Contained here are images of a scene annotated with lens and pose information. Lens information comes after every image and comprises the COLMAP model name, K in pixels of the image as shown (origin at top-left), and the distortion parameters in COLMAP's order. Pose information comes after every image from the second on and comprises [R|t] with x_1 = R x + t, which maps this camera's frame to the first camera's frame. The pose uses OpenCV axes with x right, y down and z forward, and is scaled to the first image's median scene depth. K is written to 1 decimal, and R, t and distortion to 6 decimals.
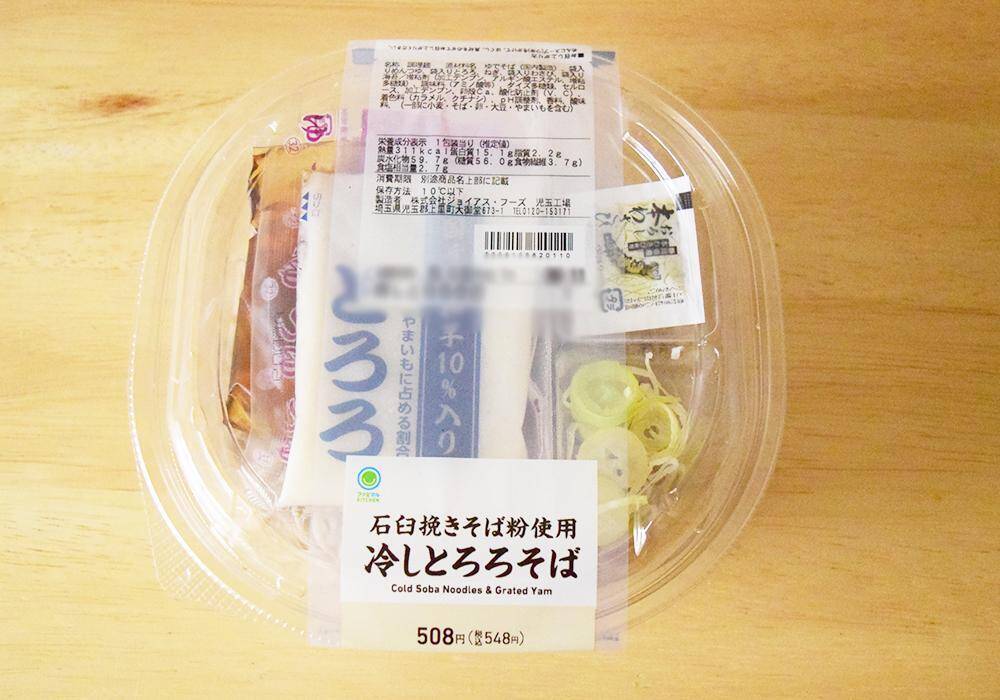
lens RADIAL K [[898.5, 0, 503.8], [0, 898.5, 354.1], [0, 0, 1]] dist [-0.073688, 0.009193]
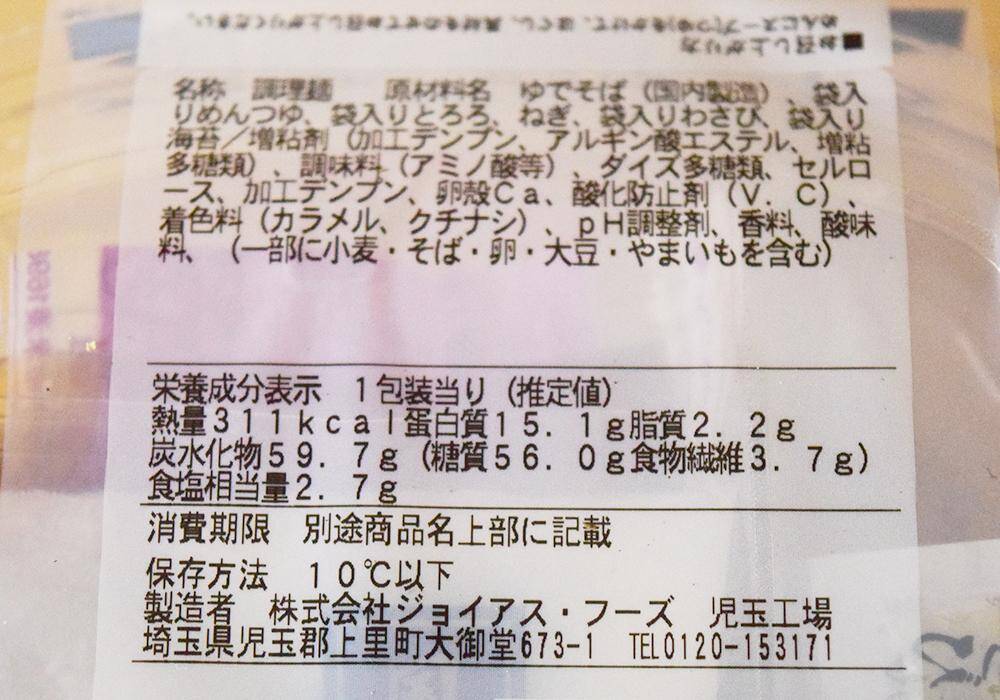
lens RADIAL K [[2270.2, 0, 498.8], [0, 2270.2, 349.6], [0, 0, 1]] dist [-0.012790, 0.000000]
pose [[0.999641, -0.012944, -0.023466, -0.012466], [0.012869, 0.999912, -0.003345, -0.246152], [0.023507, 0.003042, 0.999719, 0.276225]]
